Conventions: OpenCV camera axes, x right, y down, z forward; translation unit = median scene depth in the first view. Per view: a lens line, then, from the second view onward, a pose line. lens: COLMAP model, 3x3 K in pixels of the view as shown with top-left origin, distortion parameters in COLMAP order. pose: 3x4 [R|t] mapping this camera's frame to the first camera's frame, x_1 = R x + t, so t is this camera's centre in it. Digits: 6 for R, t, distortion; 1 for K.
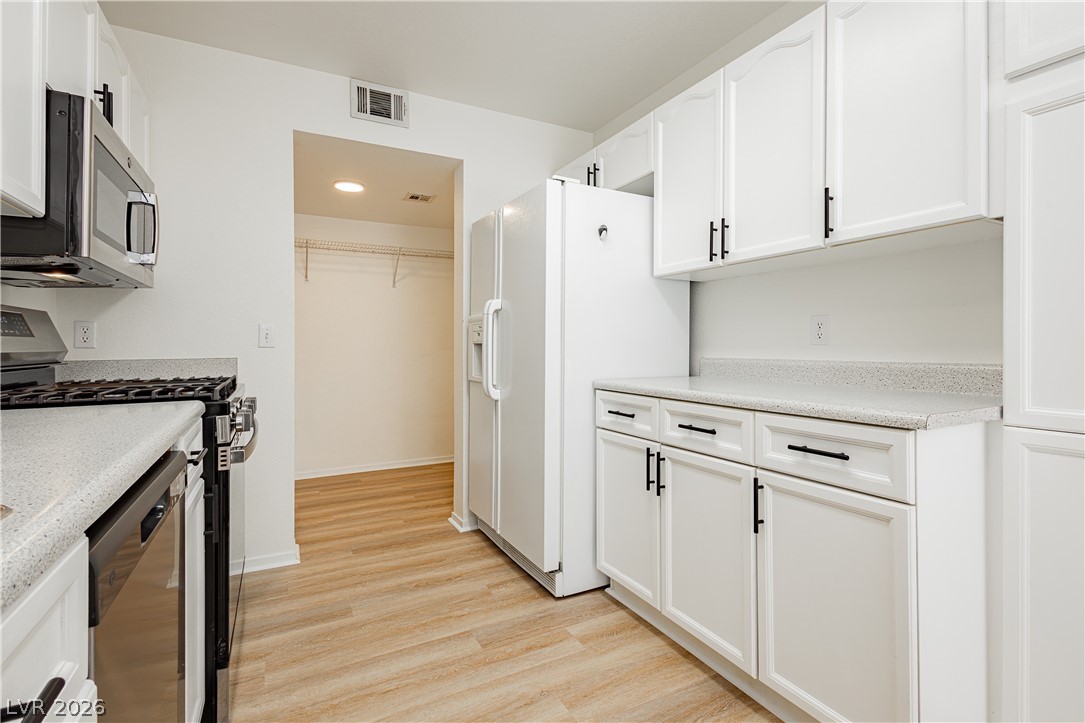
lens RADIAL K [[508.7, 0, 561.5], [0, 508.7, 344.3], [0, 0, 1]] dist [0.002222, 0.000243]
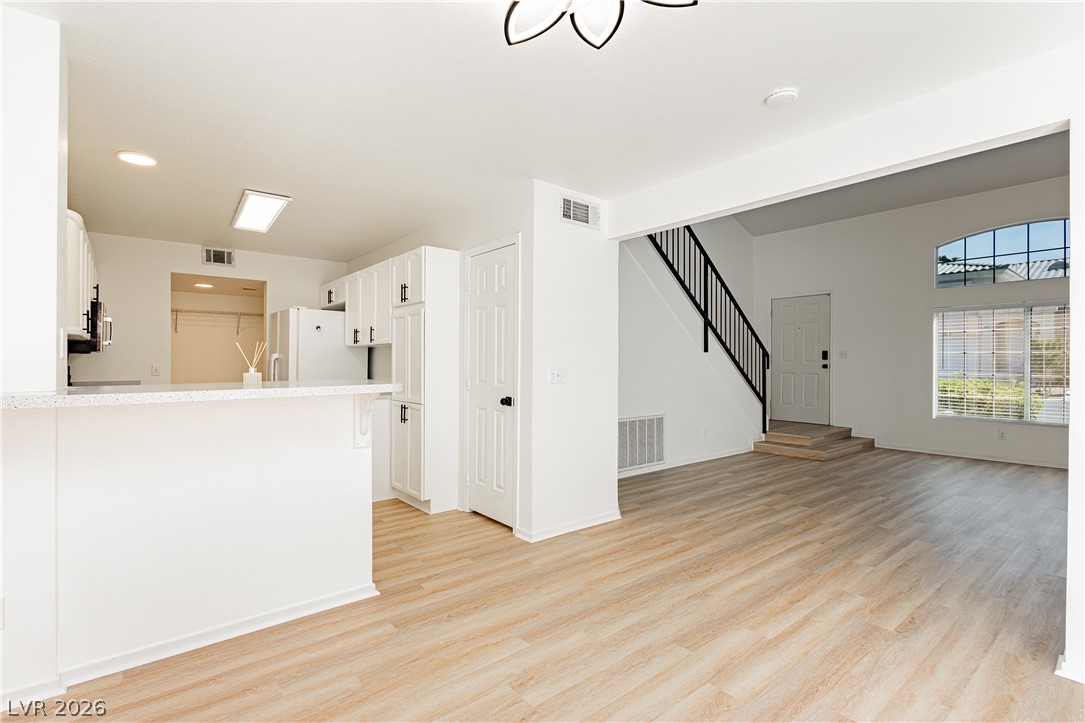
lens RADIAL K [[499.3, 0, 542.5], [0, 499.3, 361.5], [0, 0, 1]] dist [0.006208, -0.000219]
pose [[0.984802, 0.007924, 0.173501, 0.705038], [-0.007974, 0.999968, -0.000408, -0.072165], [-0.173498, -0.000981, 0.984834, -1.472347]]
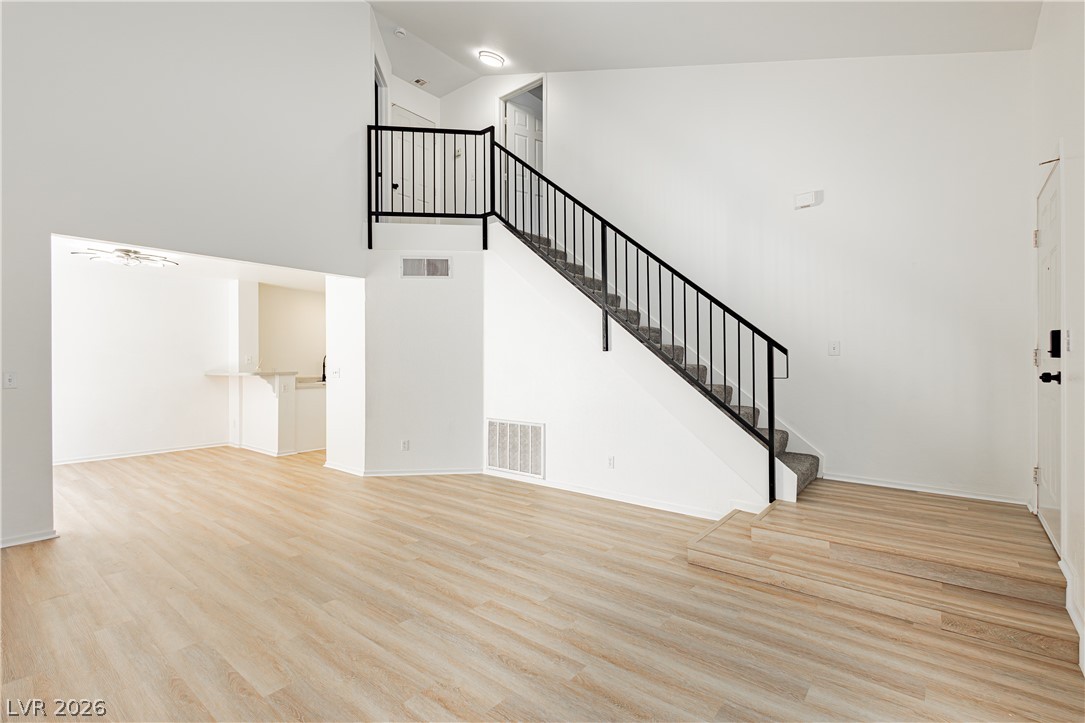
lens RADIAL K [[495.7, 0, 544.4], [0, 495.7, 359.0], [0, 0, 1]] dist [0.000143, -0.000694]
pose [[0.382984, -0.001455, -0.923754, 3.775731], [0.000193, 0.999999, -0.001495, -0.096179], [0.923755, 0.000395, 0.382984, 0.053504]]
